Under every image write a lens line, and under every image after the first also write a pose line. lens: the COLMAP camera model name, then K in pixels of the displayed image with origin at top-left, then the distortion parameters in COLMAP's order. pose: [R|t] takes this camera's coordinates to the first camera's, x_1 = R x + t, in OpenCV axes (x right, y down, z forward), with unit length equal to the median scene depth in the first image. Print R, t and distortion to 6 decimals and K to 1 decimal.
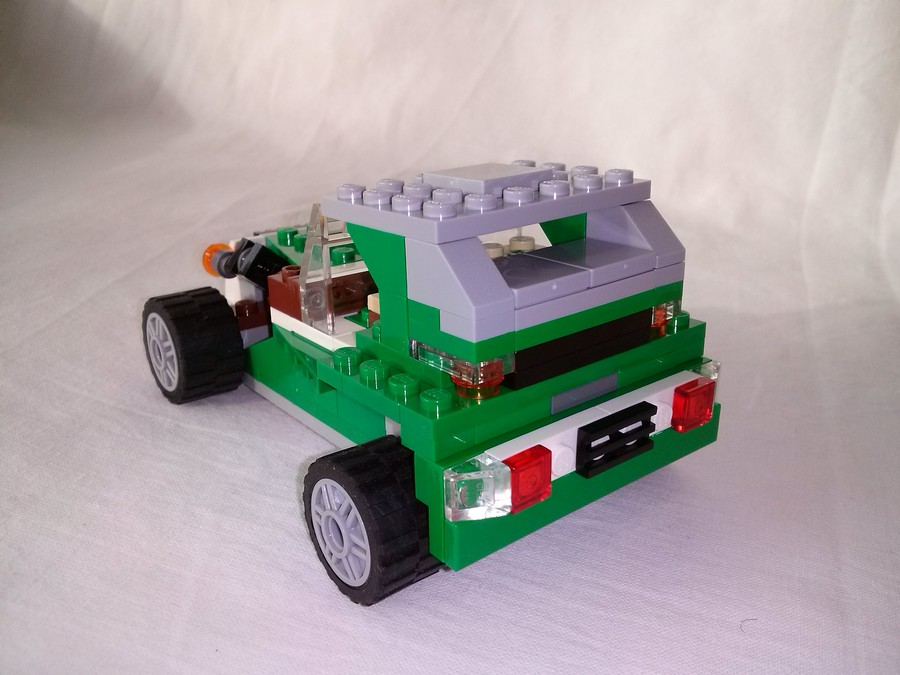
lens RADIAL K [[816.3, 0, 444.9], [0, 816.3, 341.8], [0, 0, 1]] dist [-0.030626, -0.094183]
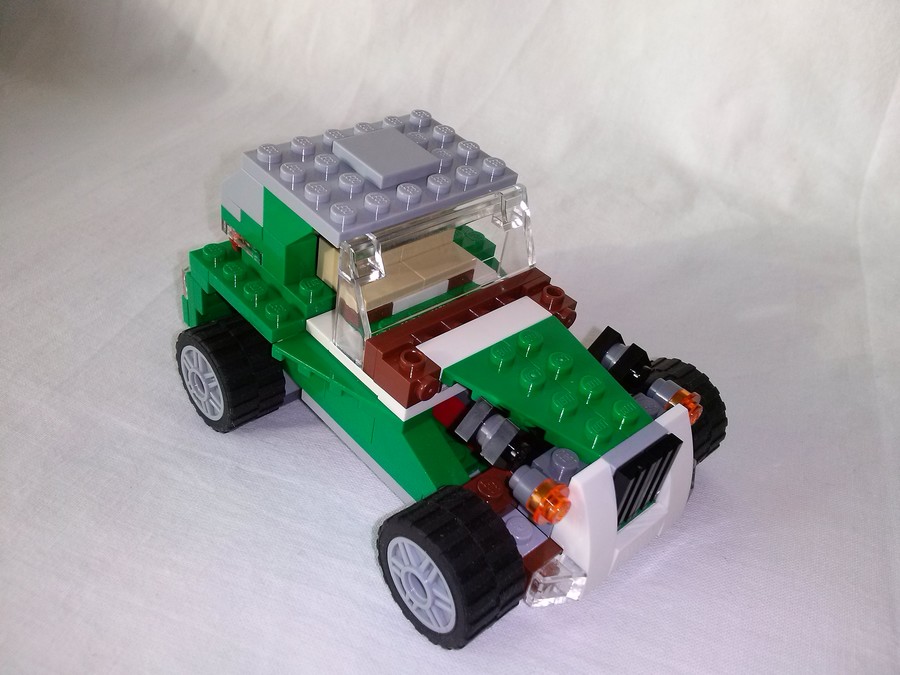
lens RADIAL K [[816.3, 0, 444.5], [0, 816.3, 331.7], [0, 0, 1]] dist [-0.030626, -0.094183]
pose [[0.999487, 0.007322, -0.031172, -0.024351], [-0.003674, 0.993300, 0.115503, -0.105752], [0.031809, -0.115330, 0.992818, 0.014342]]
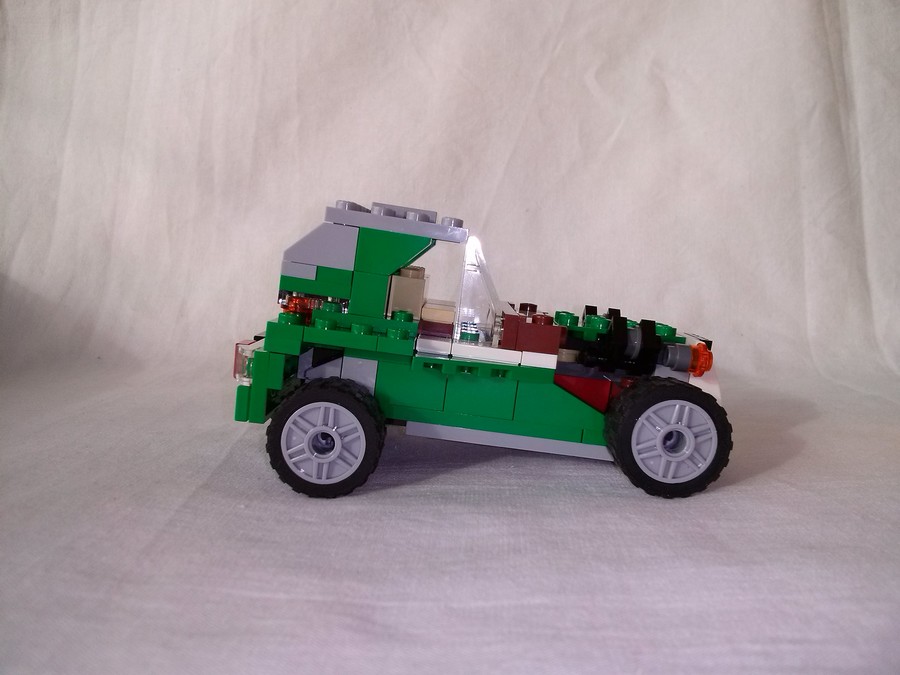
lens RADIAL K [[816.3, 0, 449.2], [0, 816.3, 334.6], [0, 0, 1]] dist [-0.030626, -0.094183]
pose [[0.955212, -0.118296, 0.271249, -0.280195], [0.207786, 0.920770, -0.330163, 0.067821], [-0.210701, 0.371737, 0.904111, 0.168754]]
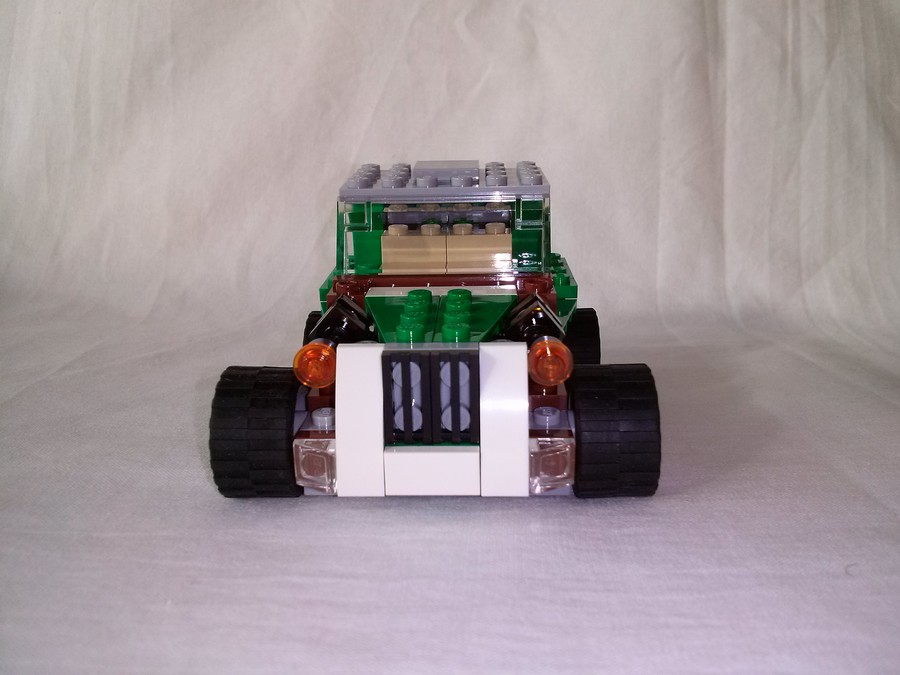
lens RADIAL K [[816.3, 0, 443.2], [0, 816.3, 335.4], [0, 0, 1]] dist [-0.030626, -0.094183]
pose [[0.960176, -0.121458, 0.251616, -0.099772], [0.186018, 0.949853, -0.251348, 0.101133], [-0.208470, 0.288144, 0.934619, 0.087317]]
